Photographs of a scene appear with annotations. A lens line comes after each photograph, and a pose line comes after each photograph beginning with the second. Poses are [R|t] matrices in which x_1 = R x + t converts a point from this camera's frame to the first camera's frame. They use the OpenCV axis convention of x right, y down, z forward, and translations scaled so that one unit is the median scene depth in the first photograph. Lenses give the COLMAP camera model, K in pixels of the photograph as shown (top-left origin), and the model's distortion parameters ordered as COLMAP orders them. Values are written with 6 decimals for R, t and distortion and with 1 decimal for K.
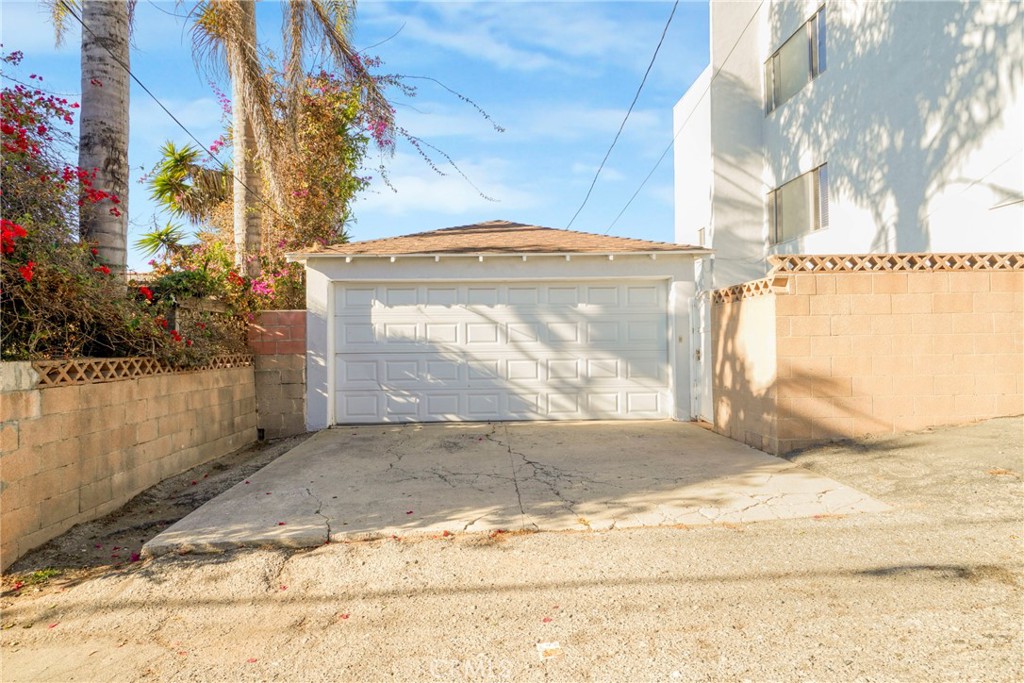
lens RADIAL K [[614.0, 0, 512.0], [0, 614.0, 341.5], [0, 0, 1]] dist [-0.004504, 0.004136]
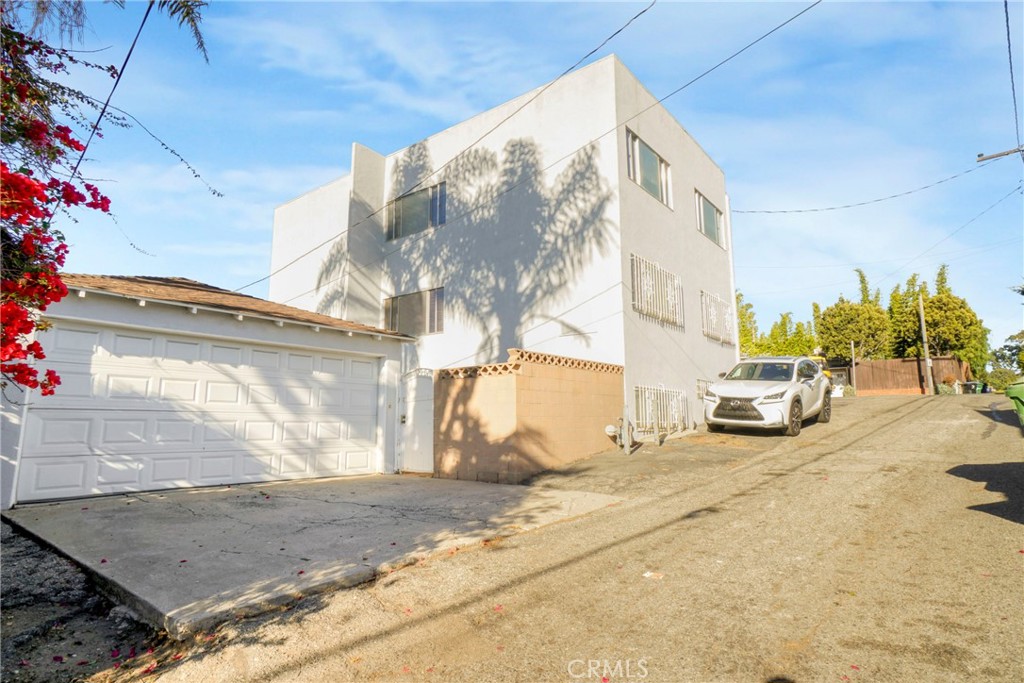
lens RADIAL K [[555.1, 0, 512.0], [0, 555.1, 341.5], [0, 0, 1]] dist [-0.026543, 0.001364]
pose [[0.647893, 0.121103, 0.752043, -0.418771], [-0.008185, 0.988331, -0.152102, 0.035270], [-0.761687, 0.092390, 0.641324, 0.086438]]
